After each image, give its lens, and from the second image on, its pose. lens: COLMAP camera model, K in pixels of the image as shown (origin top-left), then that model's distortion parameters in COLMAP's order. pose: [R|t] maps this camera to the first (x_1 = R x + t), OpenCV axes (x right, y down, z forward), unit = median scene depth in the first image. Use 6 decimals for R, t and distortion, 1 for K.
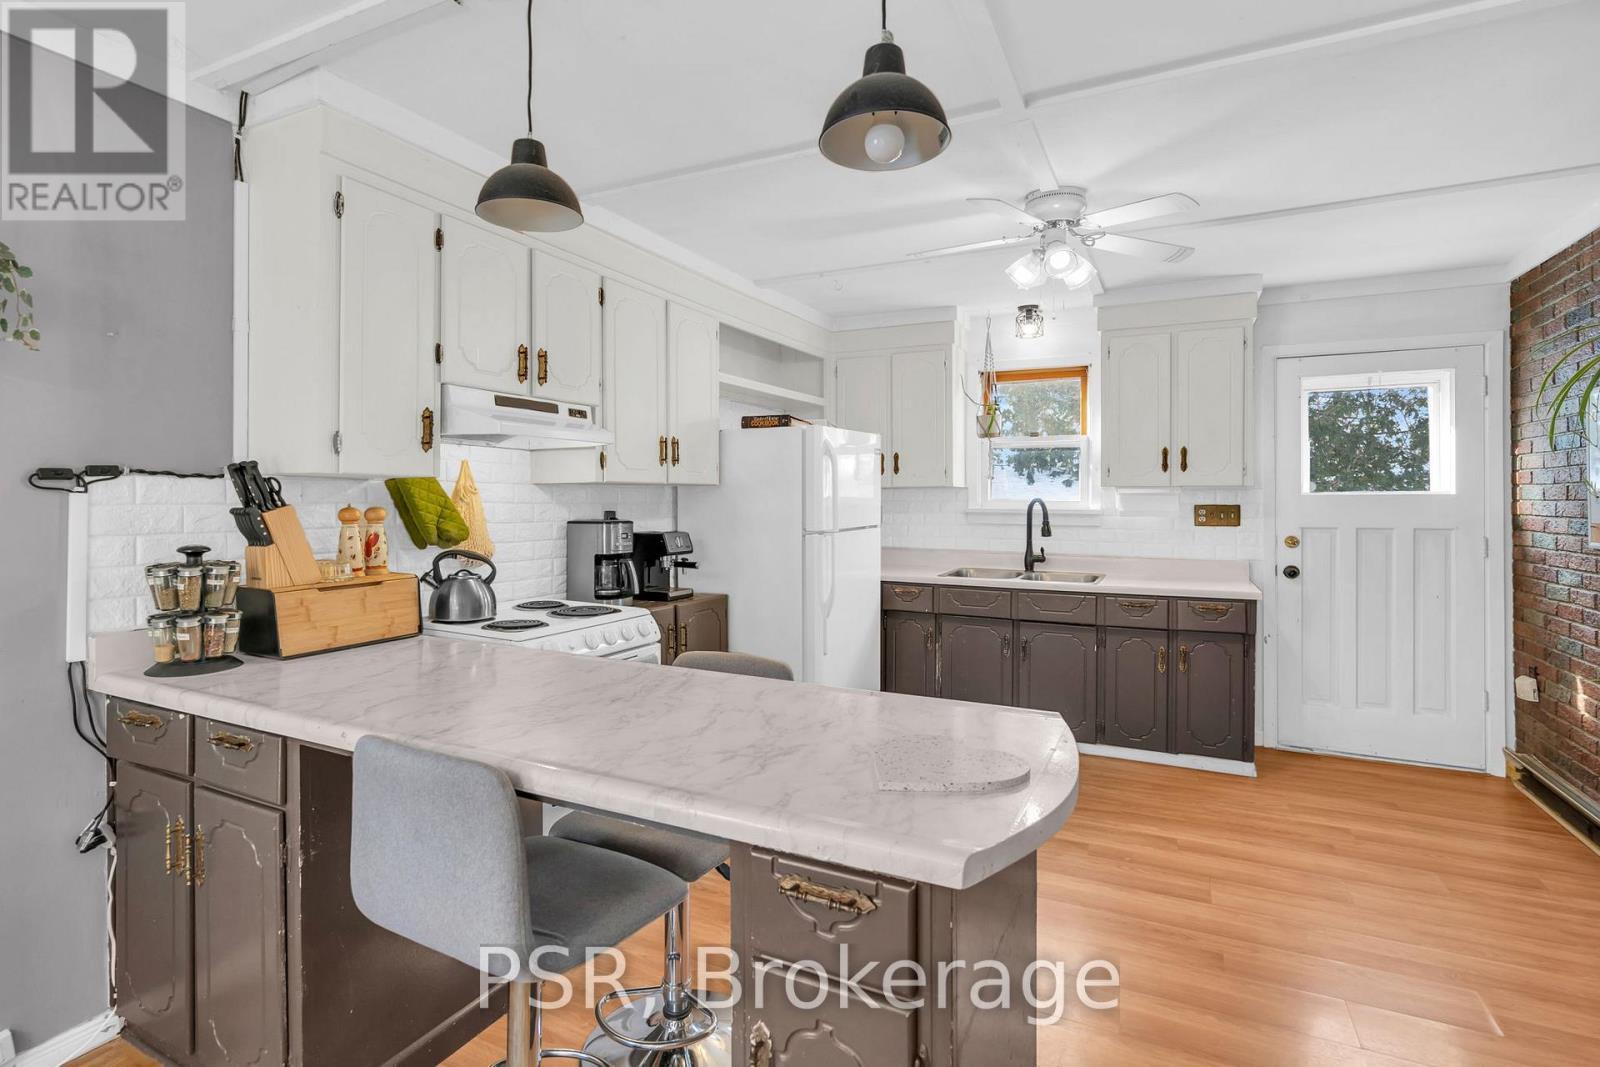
lens RADIAL K [[900.6, 0, 631.1], [0, 900.6, 498.0], [0, 0, 1]] dist [0.001766, 0.001530]
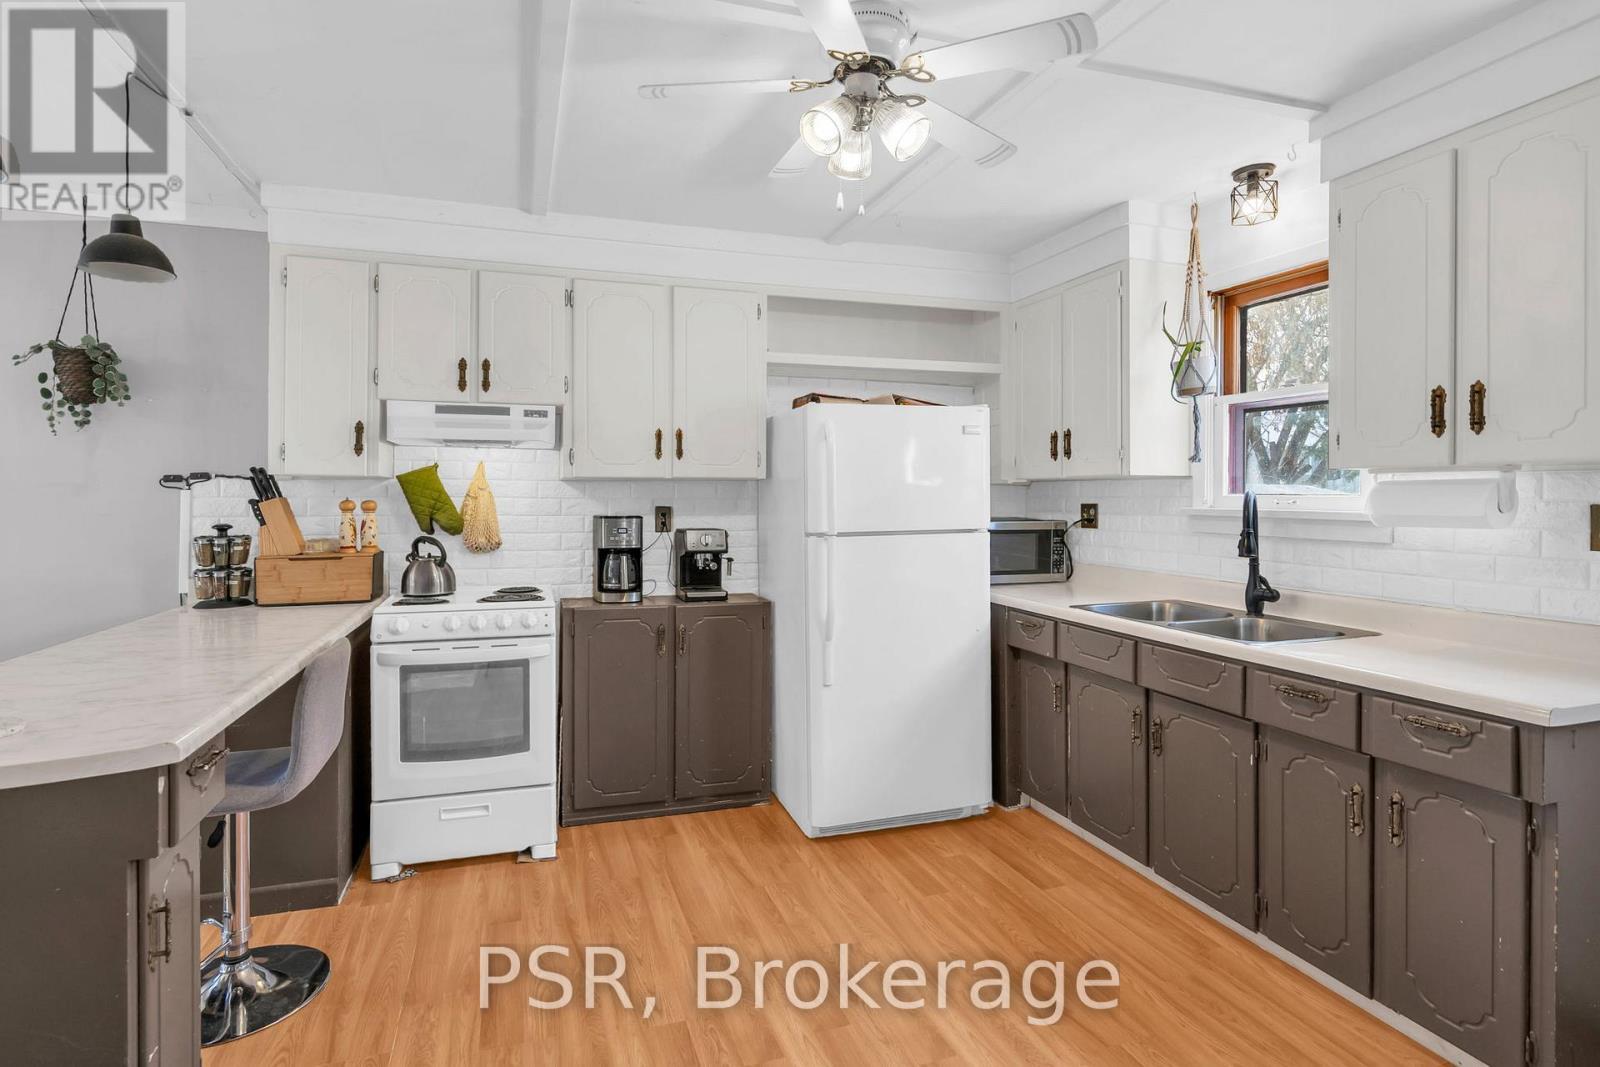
lens RADIAL K [[797.5, 0, 631.4], [0, 797.5, 498.2], [0, 0, 1]] dist [-0.000245, -0.000078]
pose [[0.676432, 0.001498, -0.736503, 0.677658], [-0.000356, 0.999998, 0.001706, 0.004585], [0.736505, -0.000892, 0.676432, 0.420660]]
